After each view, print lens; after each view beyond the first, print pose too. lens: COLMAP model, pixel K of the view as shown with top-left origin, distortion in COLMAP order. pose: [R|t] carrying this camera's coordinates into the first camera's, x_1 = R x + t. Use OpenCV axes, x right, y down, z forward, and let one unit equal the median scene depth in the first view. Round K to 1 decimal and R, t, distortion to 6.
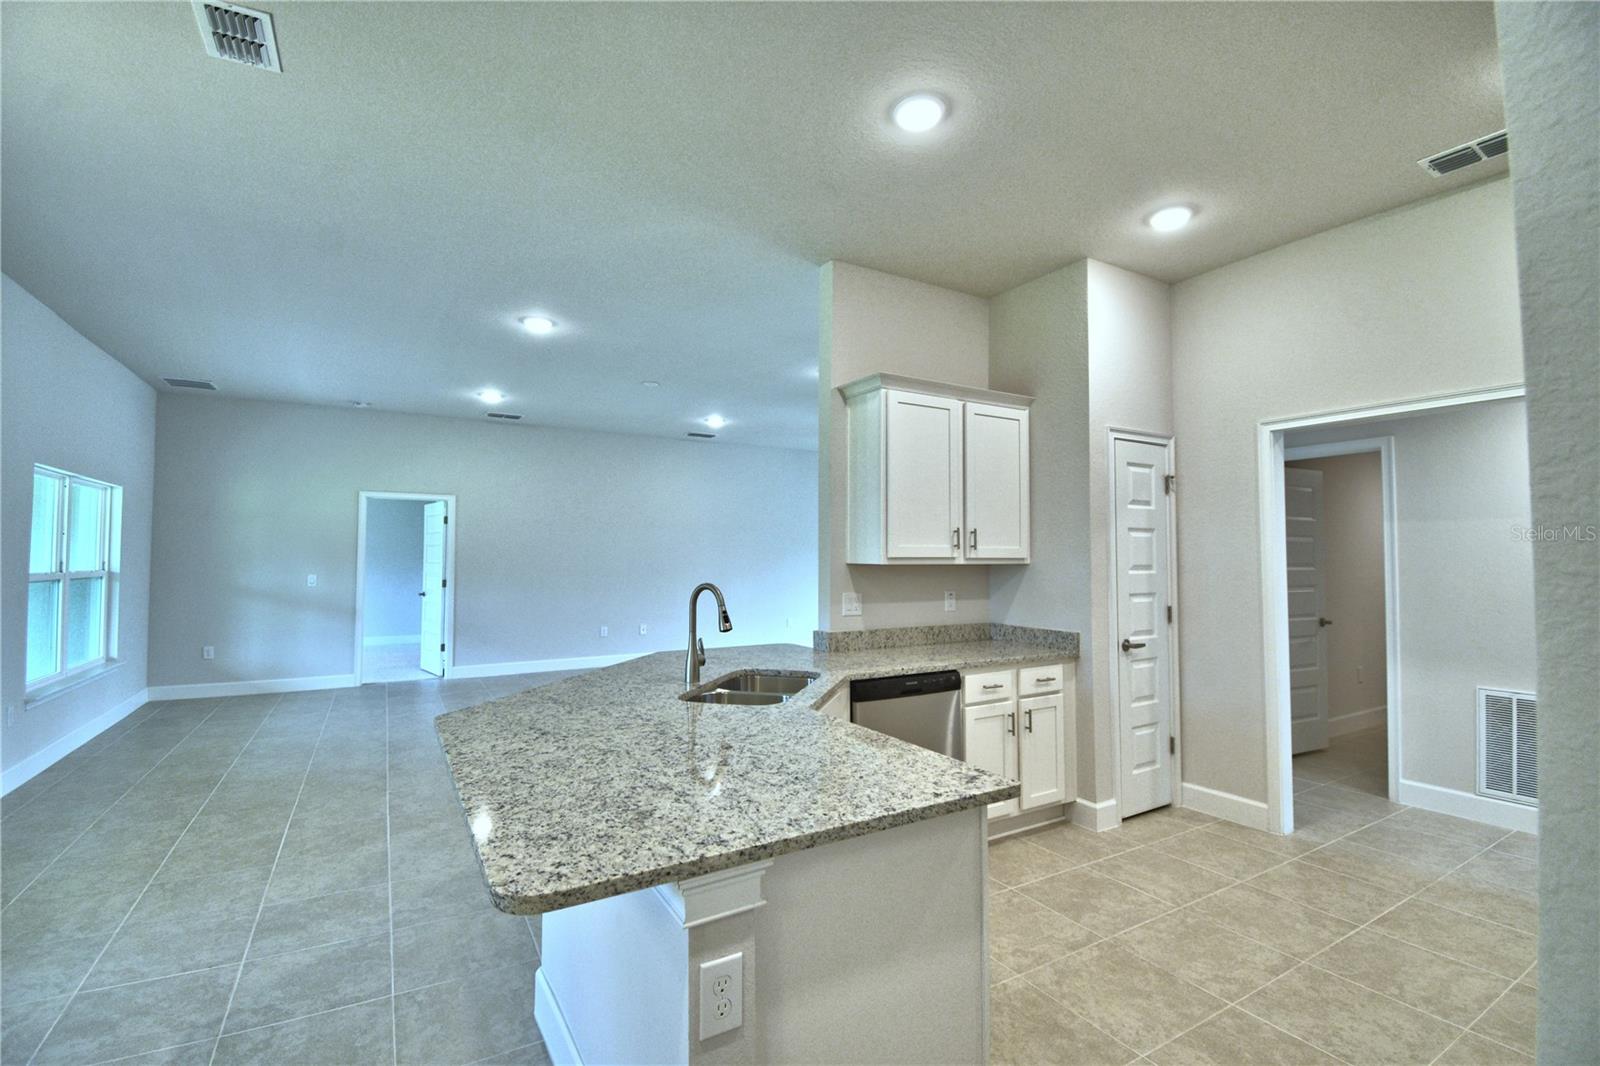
lens RADIAL K [[708.7, 0, 788.1], [0, 708.7, 530.7], [0, 0, 1]] dist [0.008713, -0.013281]
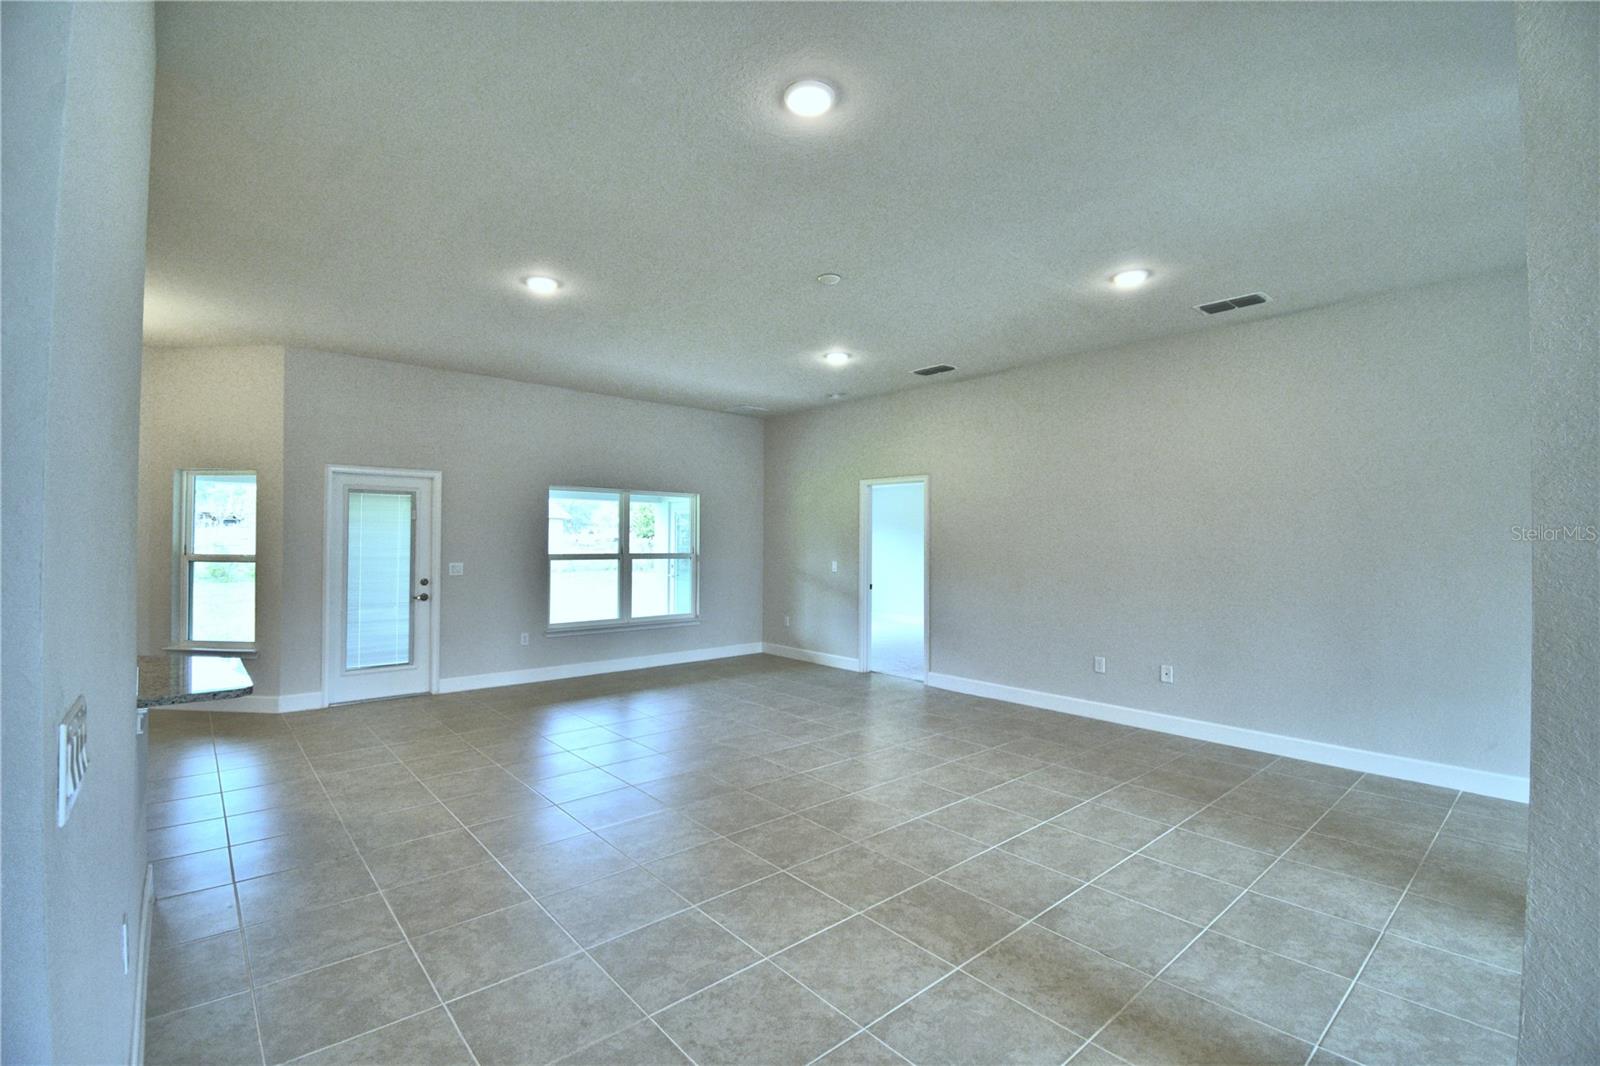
lens RADIAL K [[708.7, 0, 795.0], [0, 708.7, 532.5], [0, 0, 1]] dist [0.008713, -0.013281]
pose [[0.201994, -0.013011, -0.979300, 0.794312], [0.032257, 0.999458, -0.006625, 0.052064], [0.978855, -0.030251, 0.202304, 1.542275]]
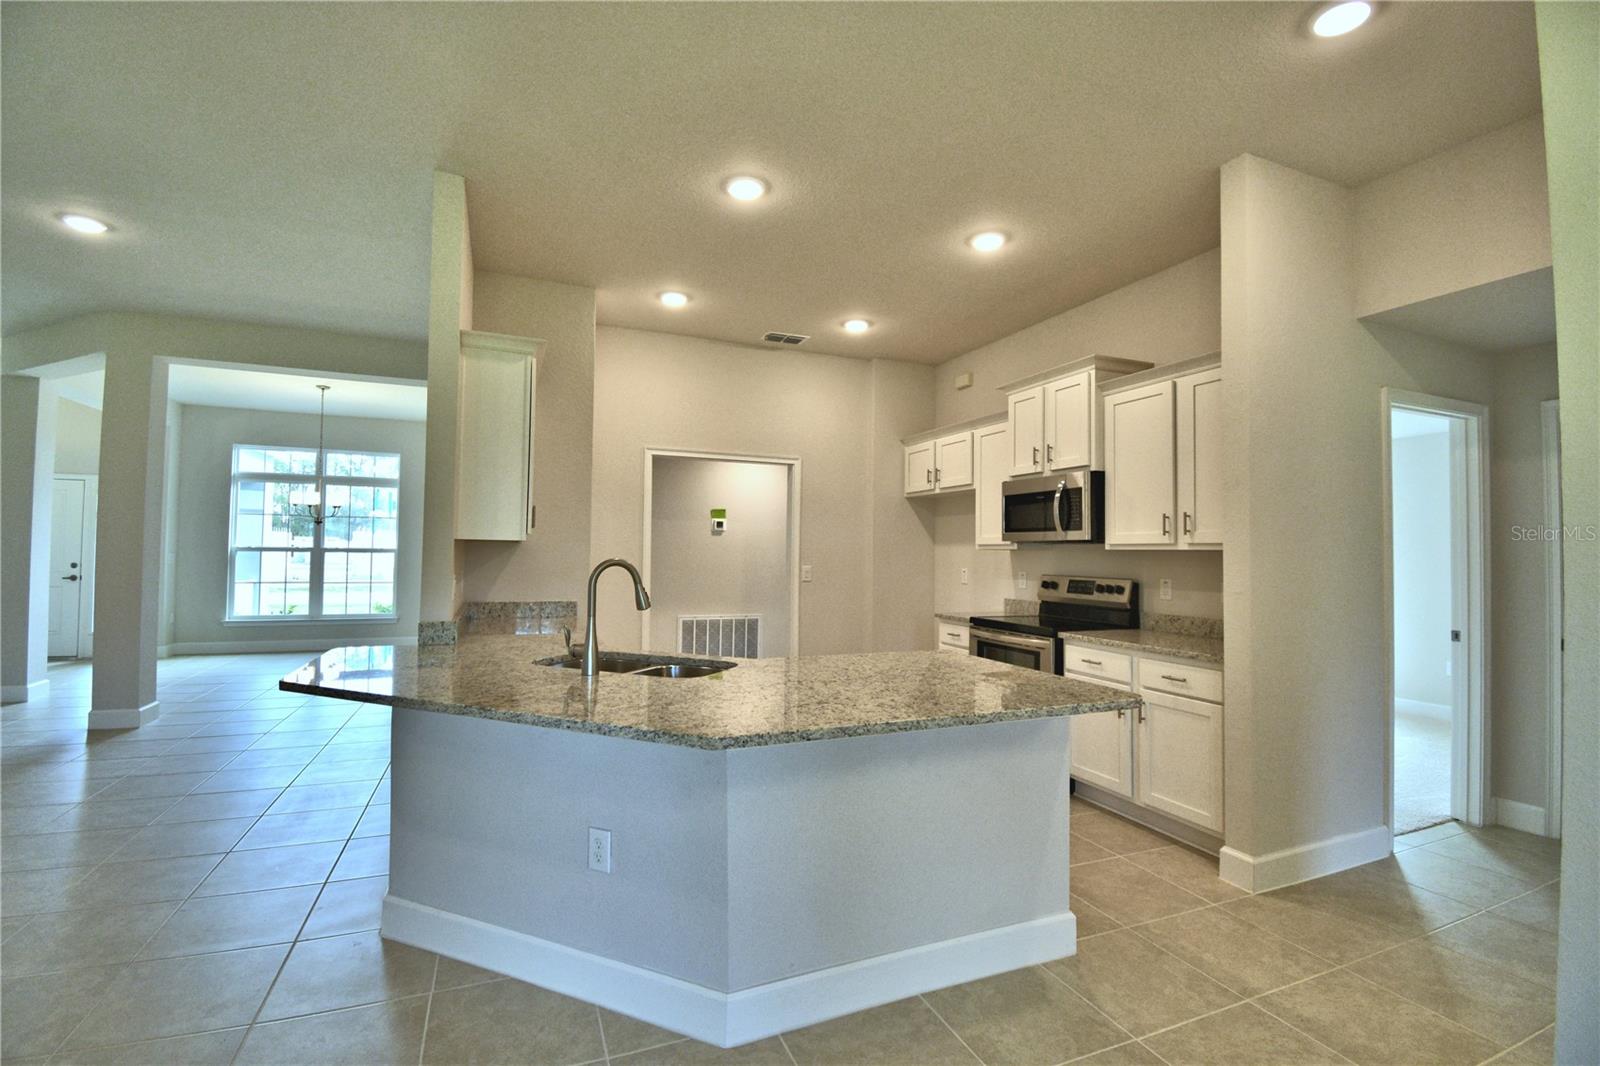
lens RADIAL K [[708.7, 0, 797.7], [0, 708.7, 534.7], [0, 0, 1]] dist [0.008713, -0.013281]
pose [[0.128403, 0.023096, 0.991453, -0.762132], [-0.050019, 0.998607, -0.016785, 0.036364], [-0.990460, -0.047437, 0.129379, 0.515370]]
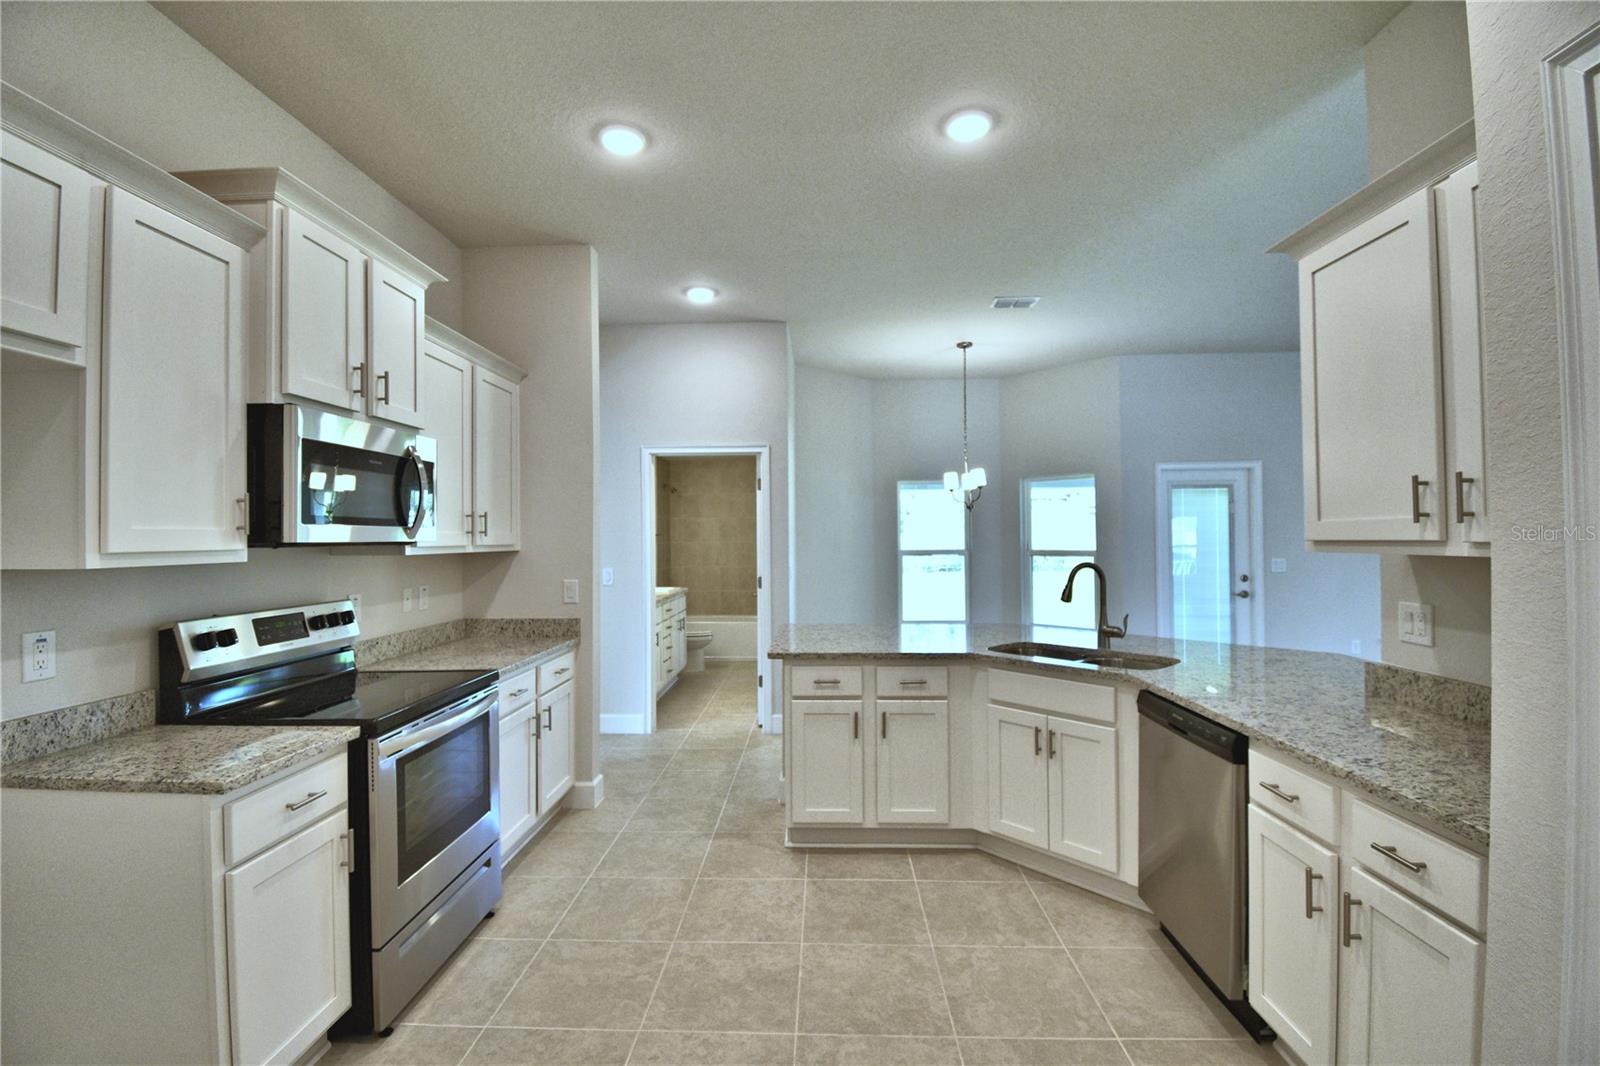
lens RADIAL K [[708.7, 0, 801.1], [0, 708.7, 530.7], [0, 0, 1]] dist [0.008713, -0.013281]
pose [[-0.529271, -0.005568, -0.848434, 0.881956], [0.039250, 0.998747, -0.031039, 0.031112], [0.847544, -0.049729, -0.528390, 0.953643]]
